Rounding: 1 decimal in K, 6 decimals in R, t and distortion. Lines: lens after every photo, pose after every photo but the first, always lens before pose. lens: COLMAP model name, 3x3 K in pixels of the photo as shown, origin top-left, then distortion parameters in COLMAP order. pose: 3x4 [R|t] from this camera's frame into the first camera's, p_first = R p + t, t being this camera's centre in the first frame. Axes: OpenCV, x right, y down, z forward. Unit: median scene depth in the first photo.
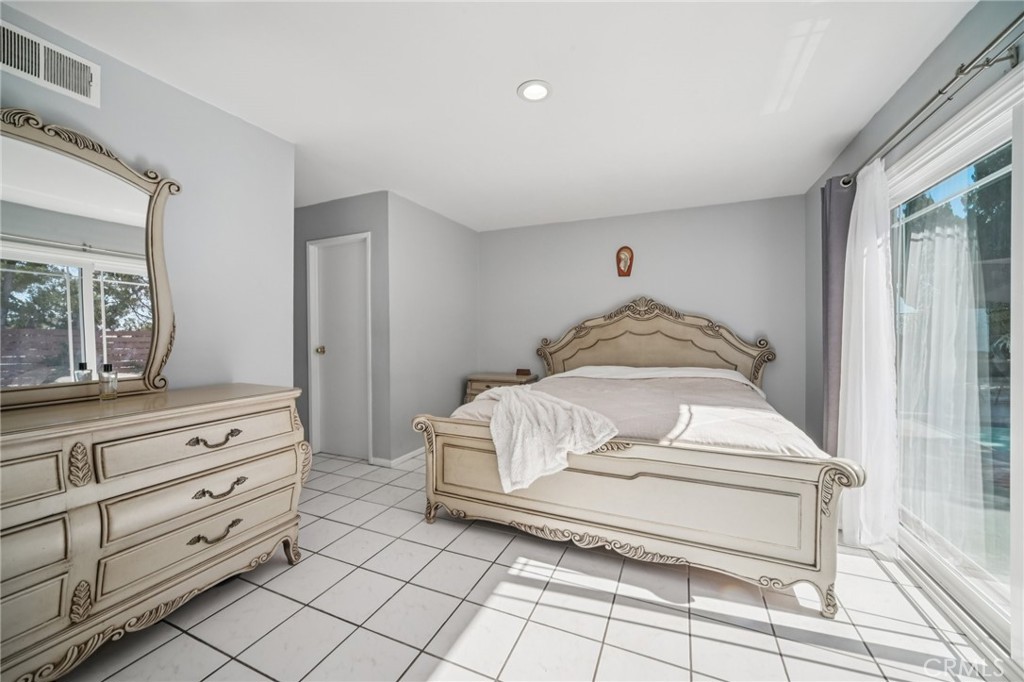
lens RADIAL K [[387.9, 0, 511.6], [0, 387.9, 334.3], [0, 0, 1]] dist [-0.020554, 0.008449]
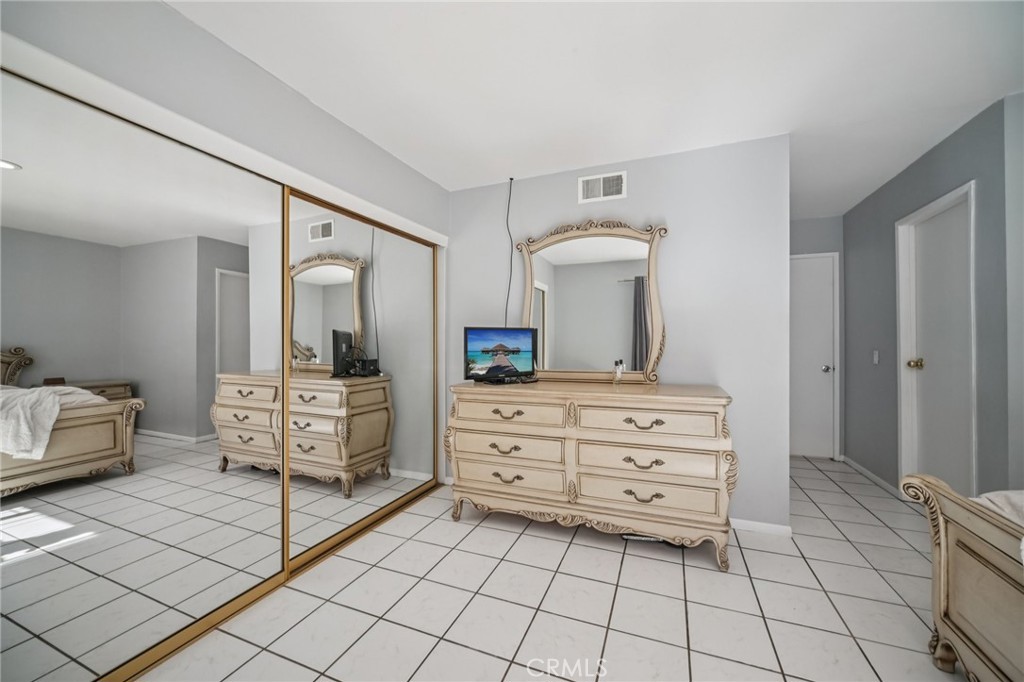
lens RADIAL K [[385.9, 0, 512.0], [0, 385.9, 341.0], [0, 0, 1]] dist [-0.002430, -0.000039]
pose [[0.045658, -0.000841, -0.998957, 0.503290], [-0.000963, 0.999999, -0.000886, -0.002432], [0.998957, 0.001003, 0.045657, 0.489089]]
